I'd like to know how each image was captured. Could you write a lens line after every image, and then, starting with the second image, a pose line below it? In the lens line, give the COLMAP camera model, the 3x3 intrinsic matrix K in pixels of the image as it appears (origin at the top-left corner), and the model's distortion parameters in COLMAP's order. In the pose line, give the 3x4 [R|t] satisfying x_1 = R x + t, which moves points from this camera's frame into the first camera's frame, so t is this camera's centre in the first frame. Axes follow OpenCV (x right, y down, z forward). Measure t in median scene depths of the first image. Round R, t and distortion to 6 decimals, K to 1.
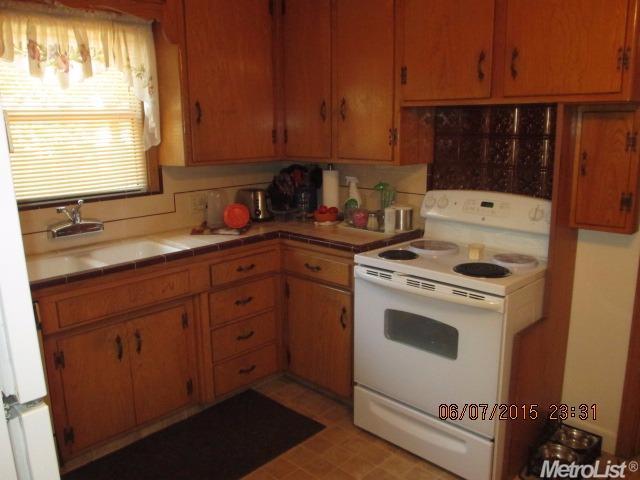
lens RADIAL K [[537.2, 0, 319.8], [0, 537.2, 238.0], [0, 0, 1]] dist [-0.058809, 0.029734]
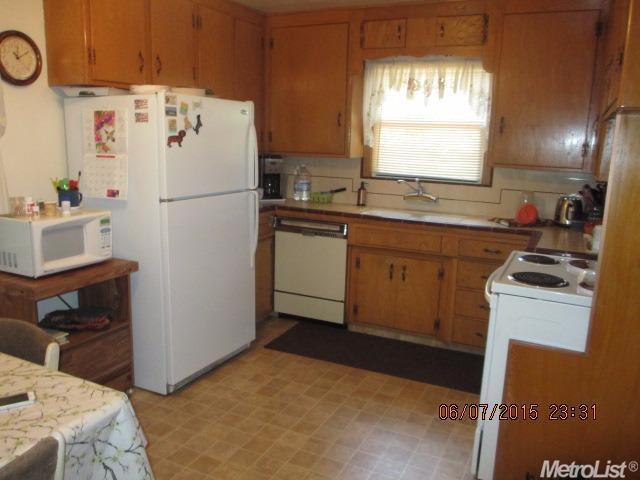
lens RADIAL K [[537.2, 0, 320.3], [0, 537.2, 242.2], [0, 0, 1]] dist [-0.058809, 0.029734]
pose [[0.326302, 0.216667, -0.920099, 0.928404], [-0.235201, 0.961373, 0.142976, -0.050280], [0.915537, 0.169755, 0.364659, 0.202703]]
